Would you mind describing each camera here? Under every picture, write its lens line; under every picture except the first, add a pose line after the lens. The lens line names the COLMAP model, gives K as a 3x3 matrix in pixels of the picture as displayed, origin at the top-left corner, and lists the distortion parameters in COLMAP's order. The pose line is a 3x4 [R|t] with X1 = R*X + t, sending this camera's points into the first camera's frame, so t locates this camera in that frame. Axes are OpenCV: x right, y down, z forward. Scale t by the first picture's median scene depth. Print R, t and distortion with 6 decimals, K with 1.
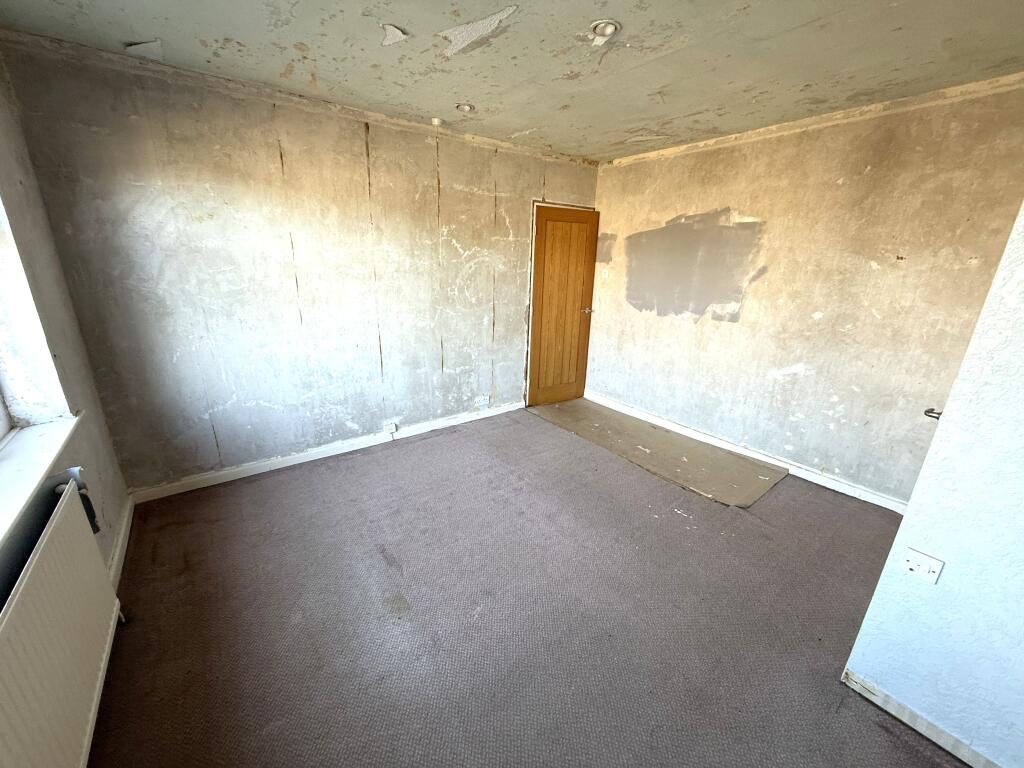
lens RADIAL K [[407.6, 0, 508.2], [0, 407.6, 383.7], [0, 0, 1]] dist [-0.001376, 0.000421]
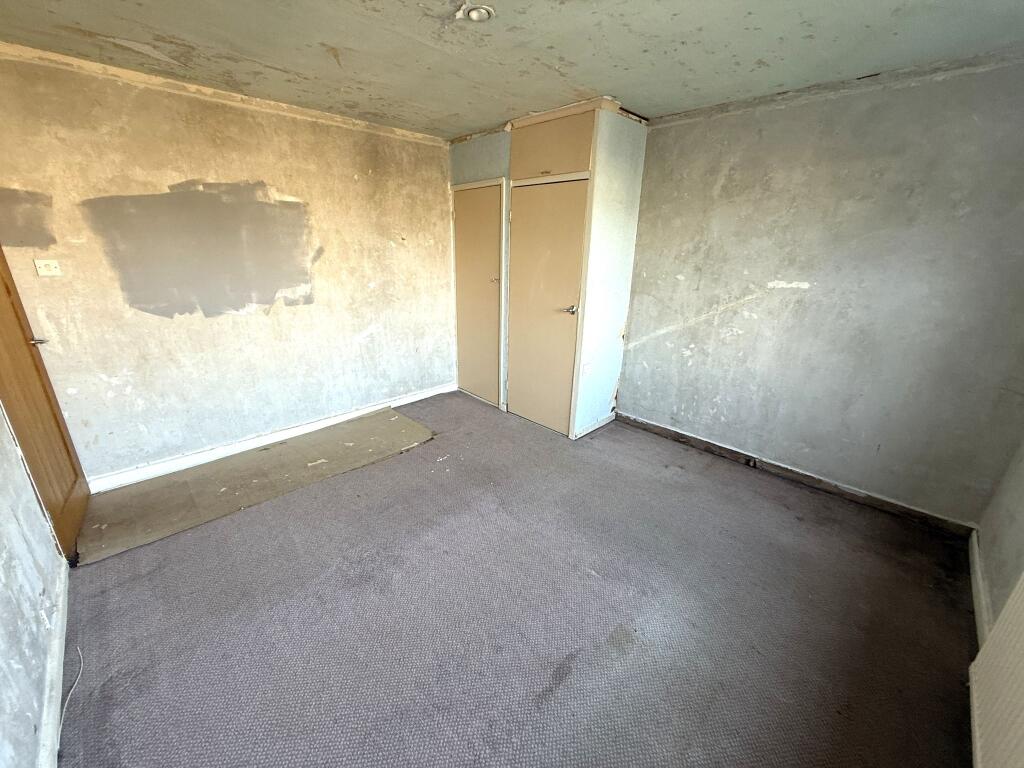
lens RADIAL K [[407.6, 0, 508.2], [0, 407.6, 383.7], [0, 0, 1]] dist [-0.001376, 0.000421]
pose [[-0.131820, -0.344088, 0.929638, -0.535290], [0.277343, 0.887566, 0.367842, -0.222242], [-0.951685, 0.306318, -0.021568, 0.655022]]
